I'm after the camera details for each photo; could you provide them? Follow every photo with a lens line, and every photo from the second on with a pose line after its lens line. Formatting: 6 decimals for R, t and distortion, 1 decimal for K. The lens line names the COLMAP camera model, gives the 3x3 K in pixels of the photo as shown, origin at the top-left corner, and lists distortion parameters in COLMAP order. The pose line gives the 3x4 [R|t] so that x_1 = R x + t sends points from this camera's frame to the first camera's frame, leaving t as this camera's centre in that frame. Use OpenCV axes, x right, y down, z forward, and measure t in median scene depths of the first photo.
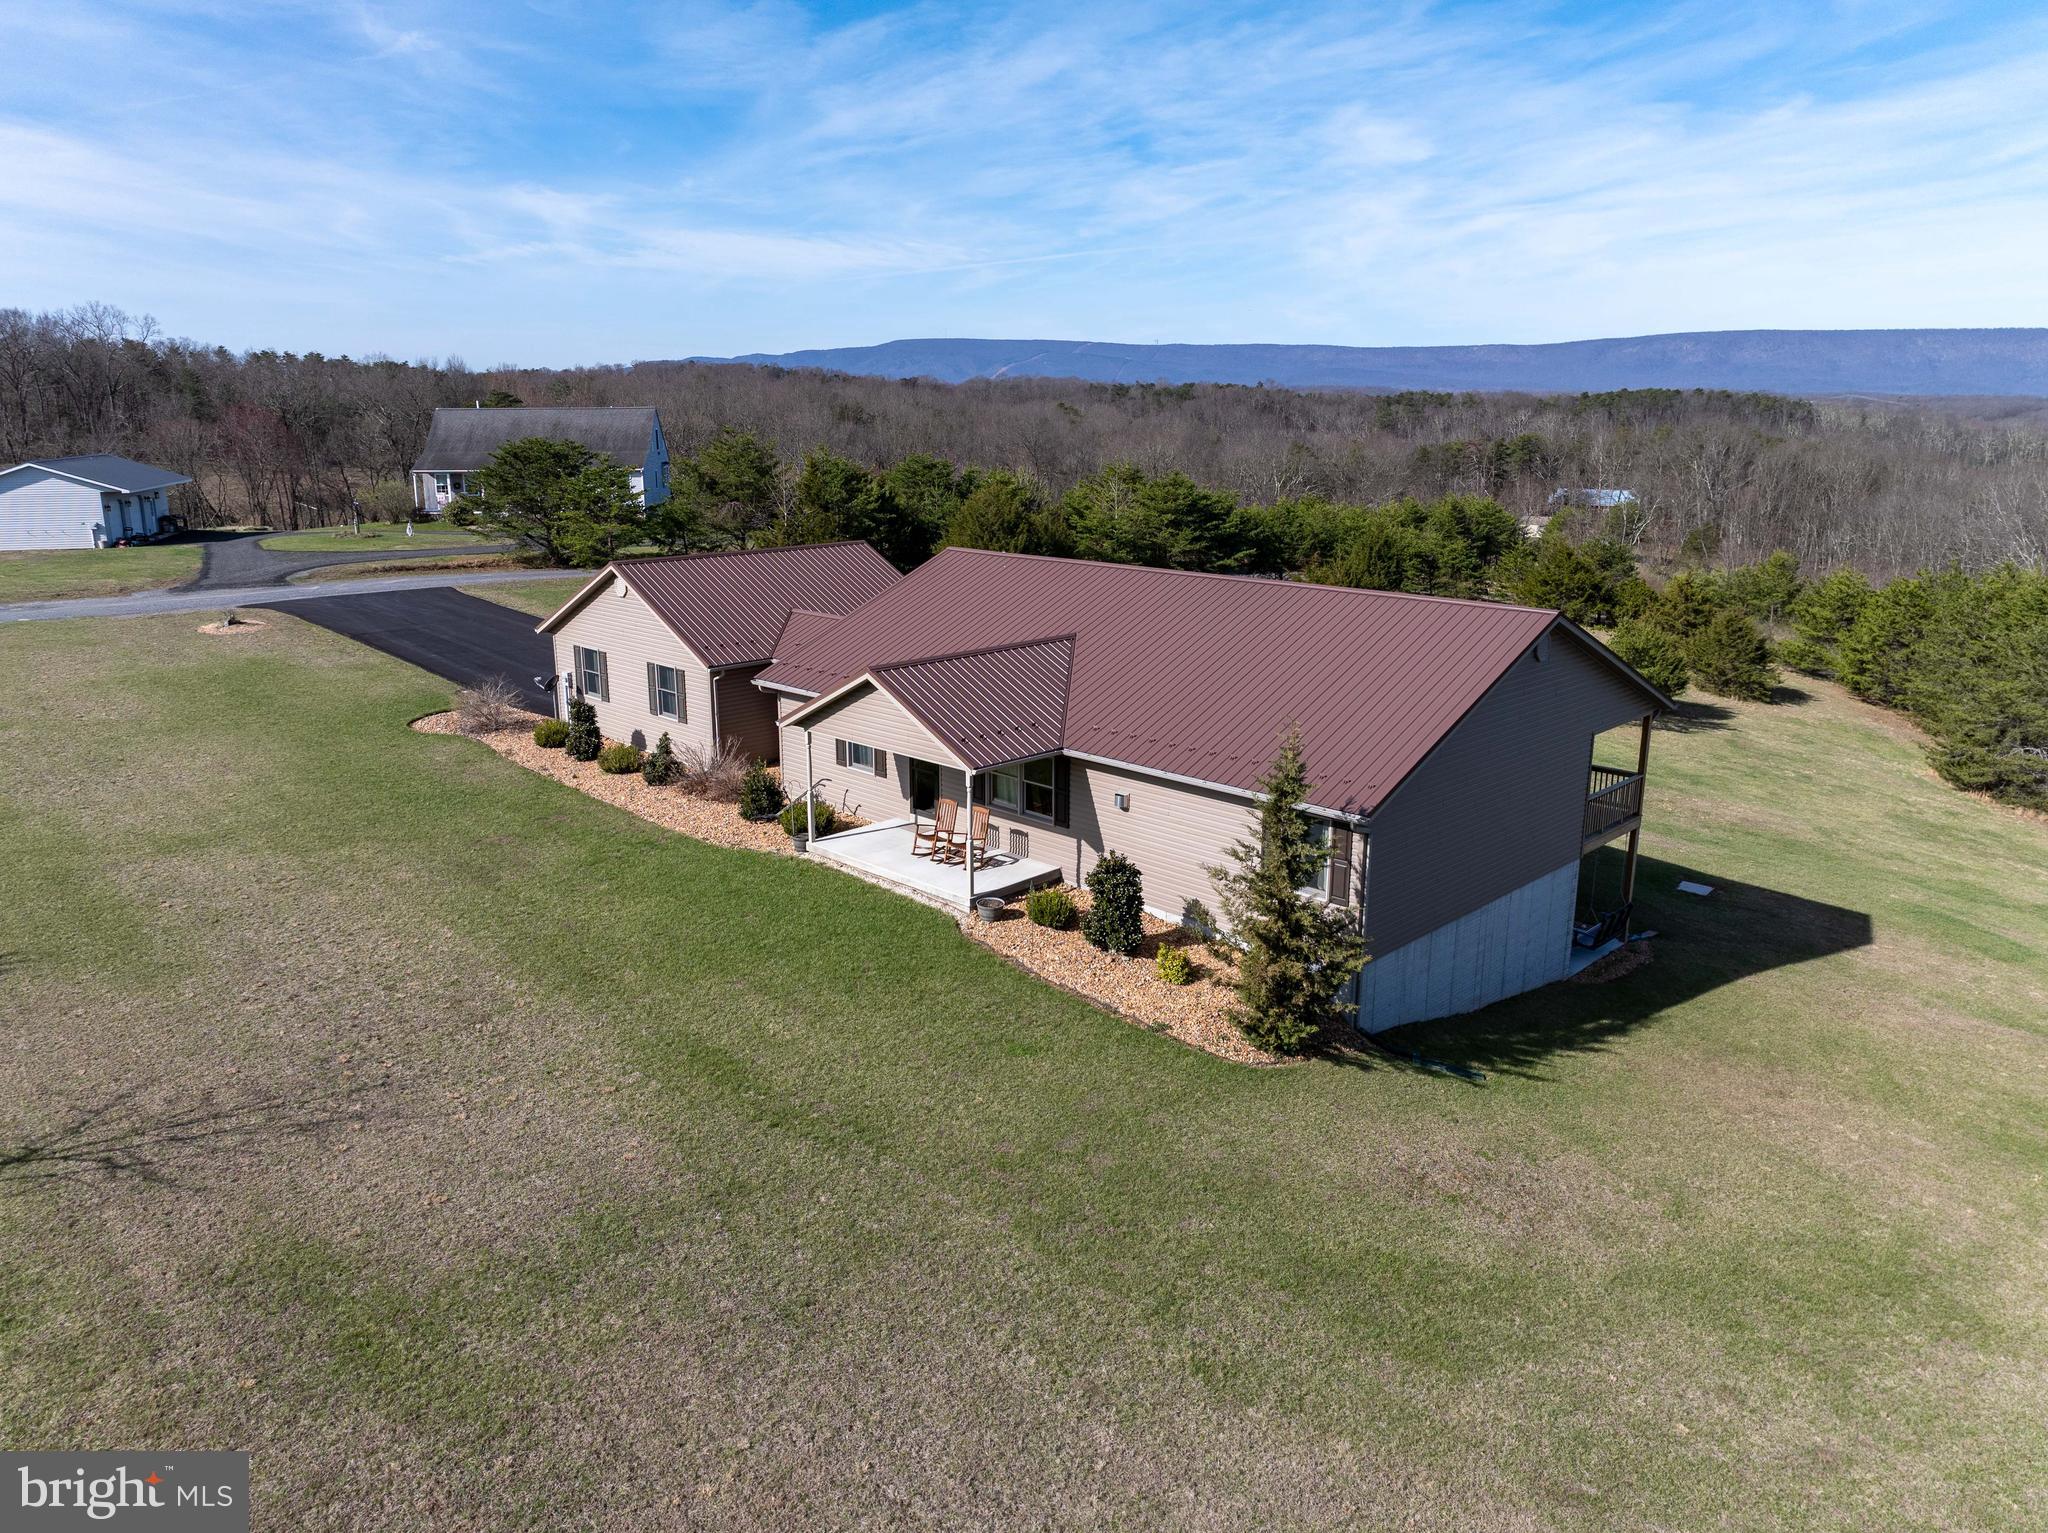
lens RADIAL K [[1440.5, 0, 1022.8], [0, 1440.5, 764.8], [0, 0, 1]] dist [-0.036653, 0.005892]
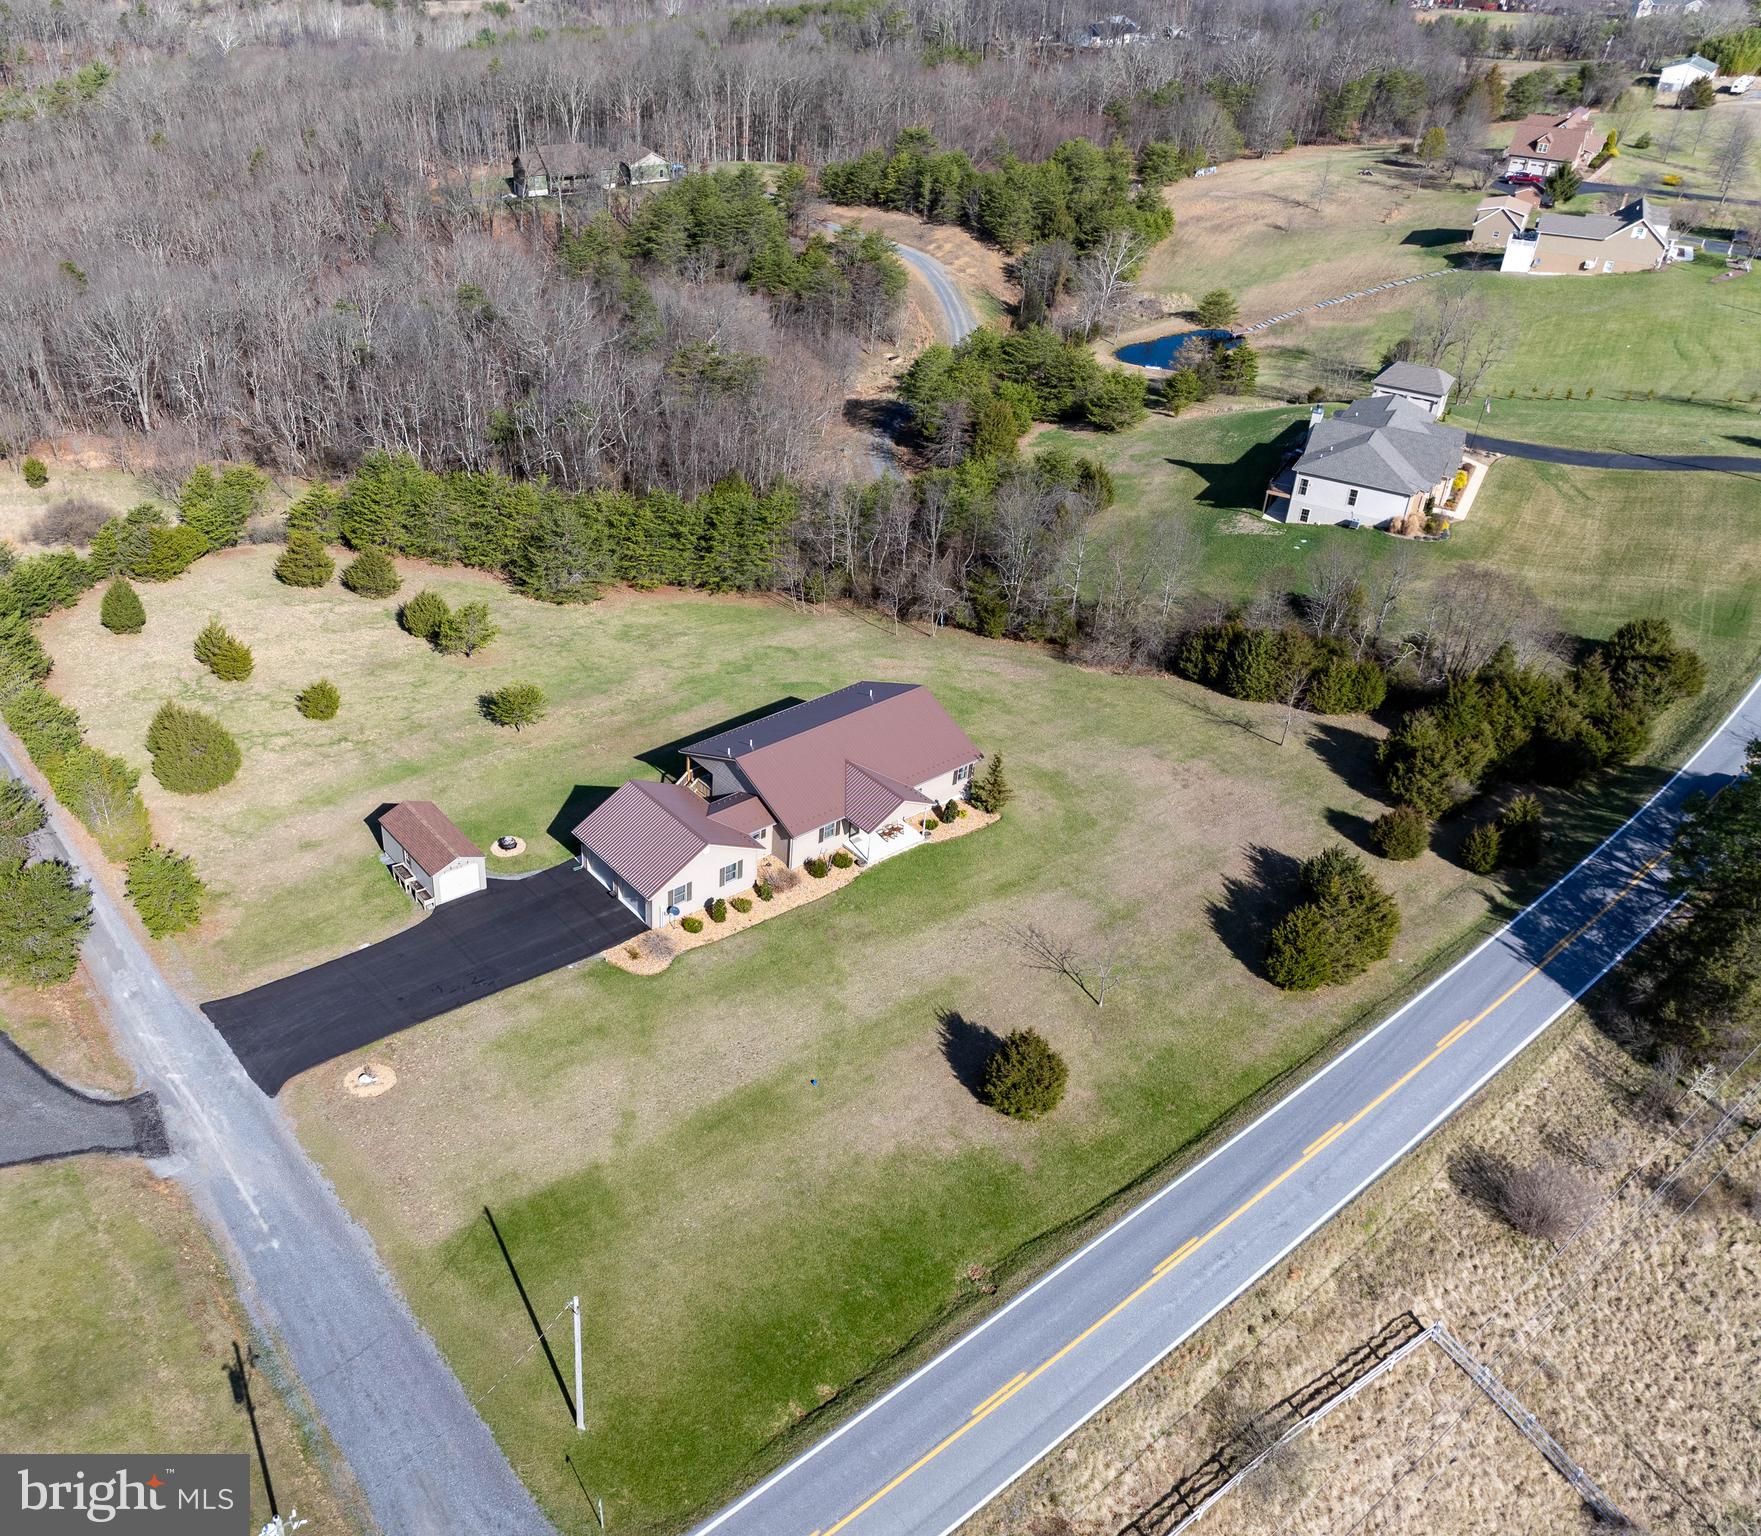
lens RADIAL K [[1541.0, 0, 680.3], [0, 1541.0, 769.2], [0, 0, 1]] dist [-0.030684, -0.003332]
pose [[0.170882, -0.539095, 0.824728, -2.503365], [0.237185, 0.834932, 0.496621, -1.630316], [-0.956317, 0.110750, 0.270540, 0.412316]]
